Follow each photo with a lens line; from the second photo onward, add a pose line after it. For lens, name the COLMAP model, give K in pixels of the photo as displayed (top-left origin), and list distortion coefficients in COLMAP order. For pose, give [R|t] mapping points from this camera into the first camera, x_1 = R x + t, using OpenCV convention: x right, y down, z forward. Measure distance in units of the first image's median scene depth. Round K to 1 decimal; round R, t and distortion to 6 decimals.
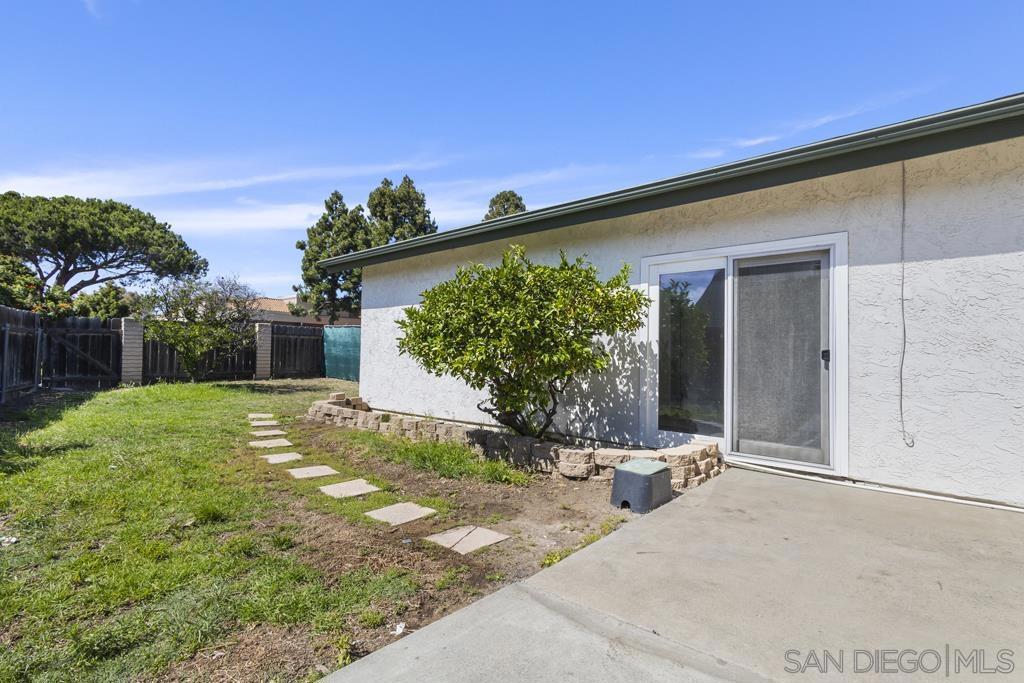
lens RADIAL K [[450.1, 0, 511.3], [0, 450.1, 337.1], [0, 0, 1]] dist [0.009125, -0.000644]
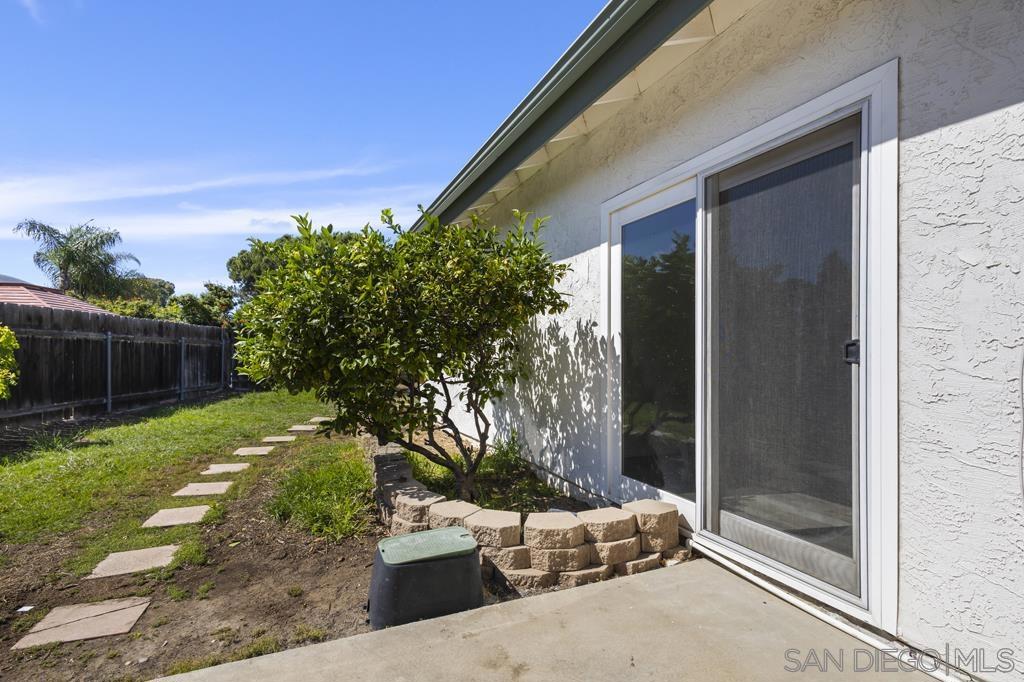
lens RADIAL K [[473.3, 0, 512.8], [0, 473.3, 350.9], [0, 0, 1]] dist [0.005414, 0.000735]
pose [[0.909209, -0.018013, -0.415950, 0.504125], [0.028729, 0.999397, 0.019518, 0.017125], [0.415348, -0.029696, 0.909178, 0.371492]]
